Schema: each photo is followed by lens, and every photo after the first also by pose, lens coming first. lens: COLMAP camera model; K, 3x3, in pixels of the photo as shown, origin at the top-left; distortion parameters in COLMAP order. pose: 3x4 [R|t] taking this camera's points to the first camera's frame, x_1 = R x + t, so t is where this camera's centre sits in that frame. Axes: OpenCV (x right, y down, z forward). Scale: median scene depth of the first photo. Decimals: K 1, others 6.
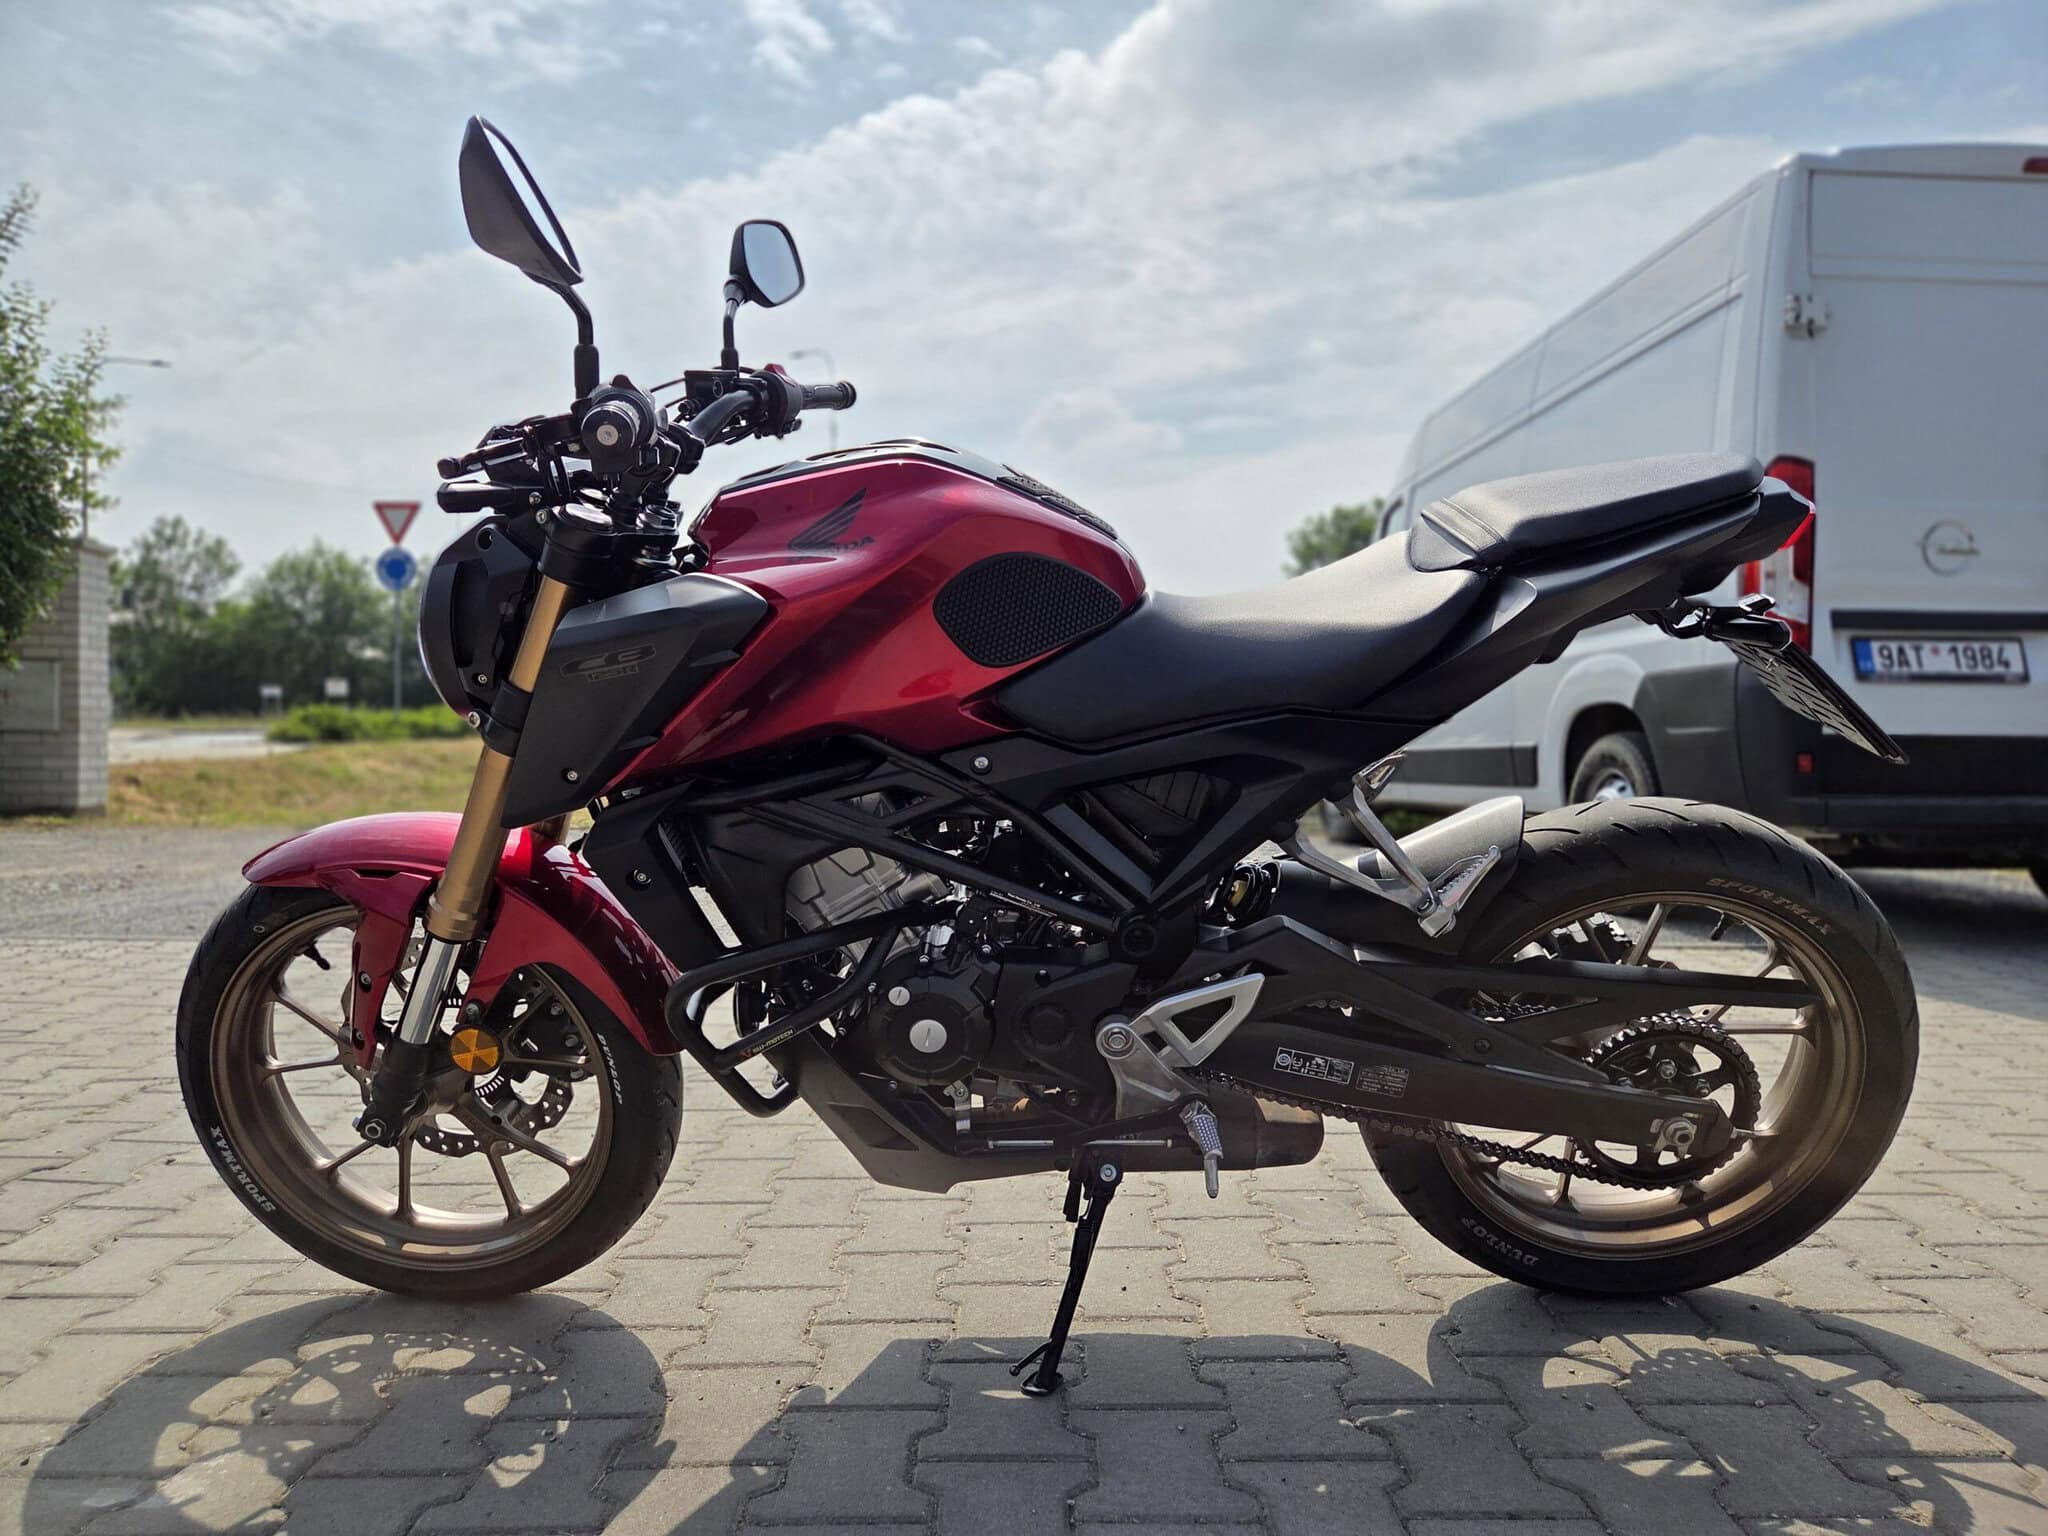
lens RADIAL K [[1382.4, 0, 1035.5], [0, 1382.4, 755.7], [0, 0, 1]] dist [0.069463, -0.055585]
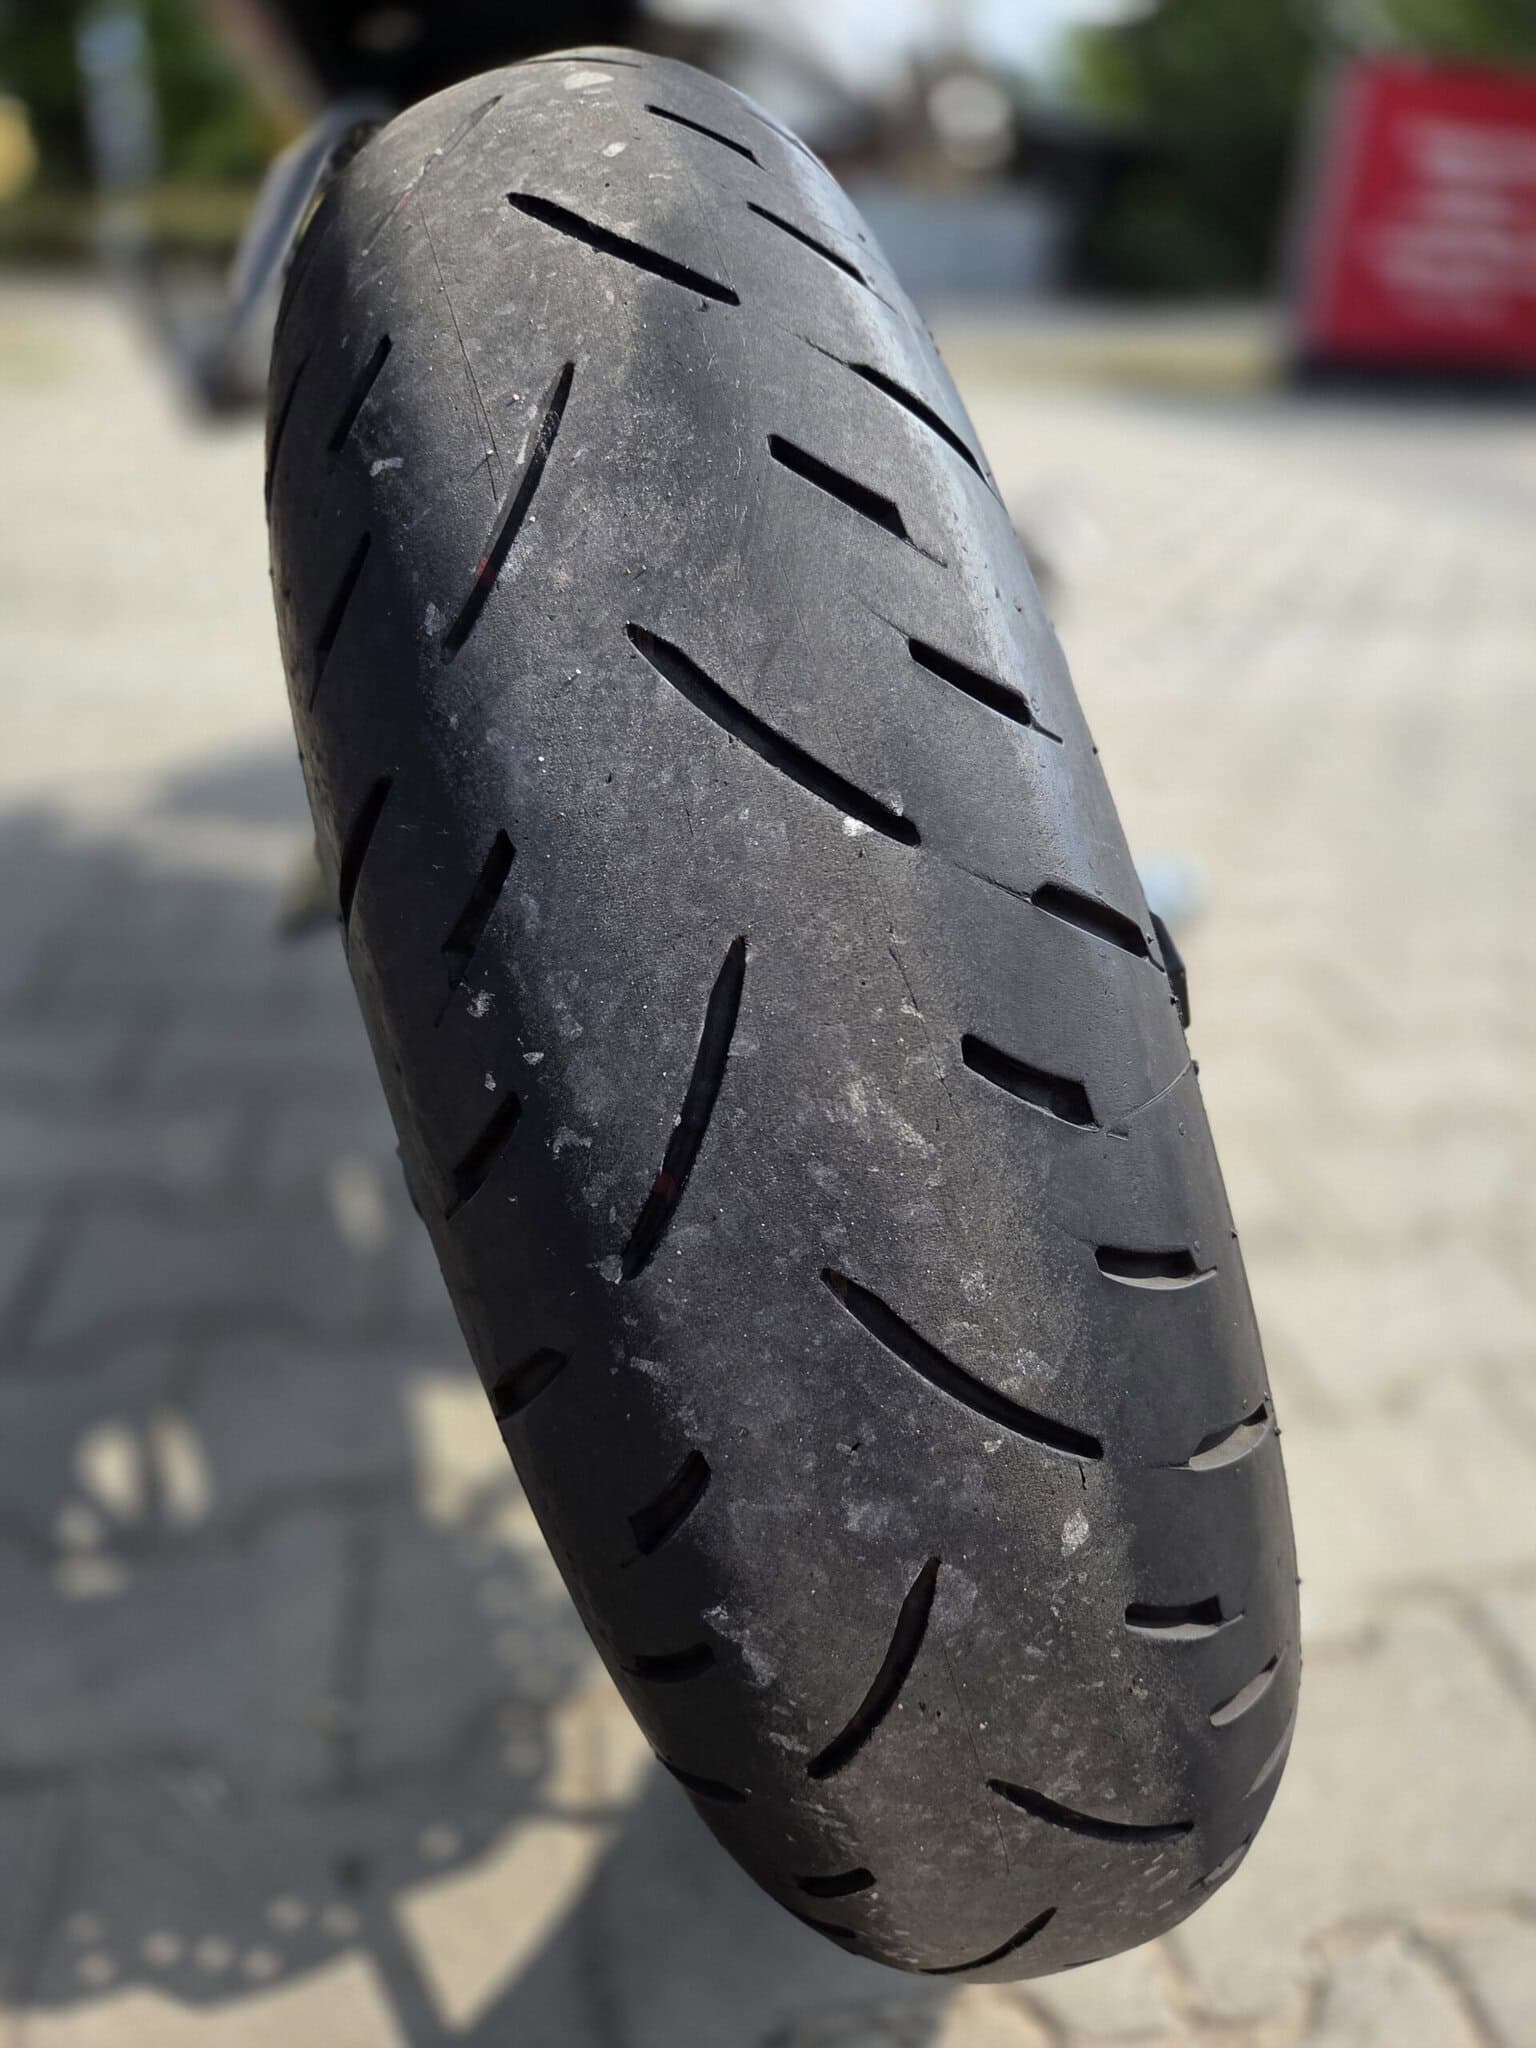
lens RADIAL K [[1394.6, 0, 832.0], [0, 1394.6, 997.7], [0, 0, 1]] dist [0.046838, -0.000453]
pose [[0.163047, 0.470325, -0.867301, 0.733504], [-0.066863, 0.882310, 0.465895, 0.056869], [0.984350, -0.017972, 0.175305, 0.981333]]
